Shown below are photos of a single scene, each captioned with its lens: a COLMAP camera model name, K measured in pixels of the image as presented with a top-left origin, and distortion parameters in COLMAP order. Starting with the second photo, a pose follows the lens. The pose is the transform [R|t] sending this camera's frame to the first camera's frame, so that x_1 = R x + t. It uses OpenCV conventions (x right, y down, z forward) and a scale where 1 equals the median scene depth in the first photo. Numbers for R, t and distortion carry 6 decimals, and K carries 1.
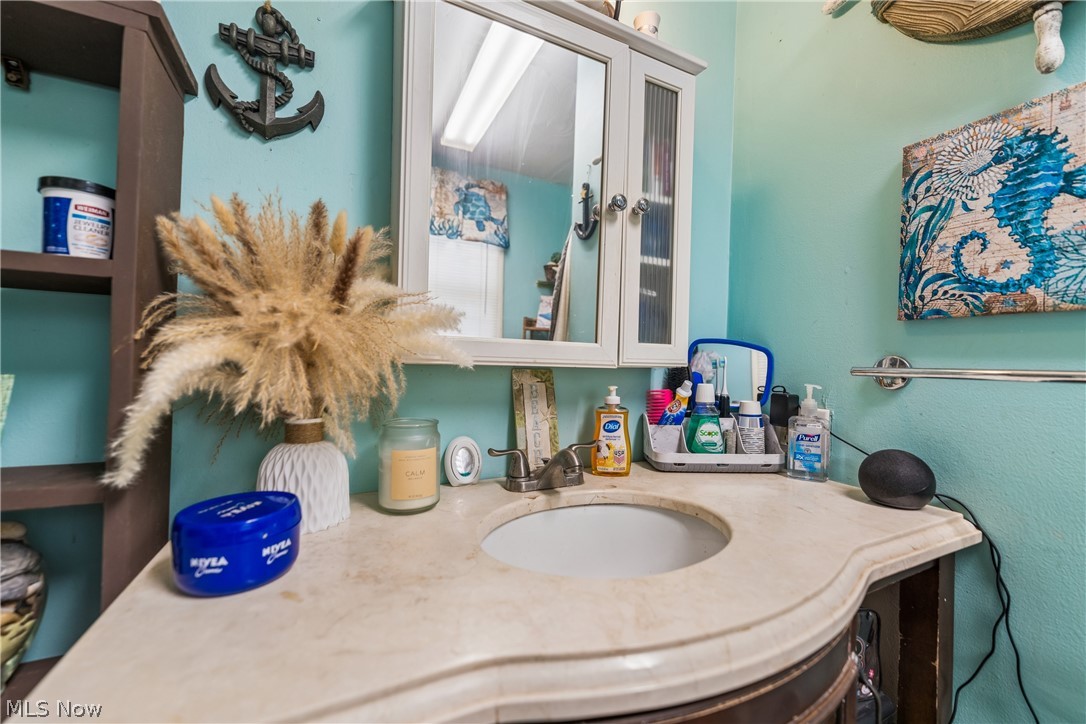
lens RADIAL K [[452.5, 0, 540.3], [0, 452.5, 364.8], [0, 0, 1]] dist [-0.001490, 0.000335]
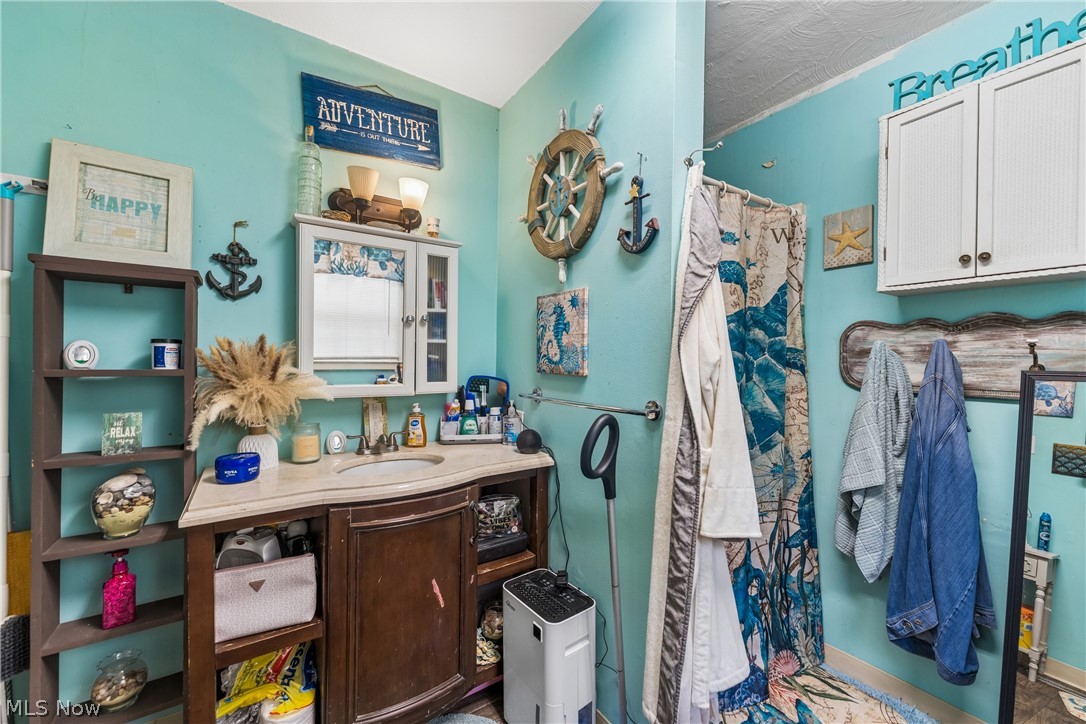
lens RADIAL K [[452.5, 0, 548.0], [0, 452.5, 365.9], [0, 0, 1]] dist [-0.001490, 0.000335]
pose [[0.988270, -0.014735, 0.152006, 0.575715], [0.012835, 0.999827, 0.013470, -0.184443], [-0.152178, -0.011361, 0.988288, -1.436805]]
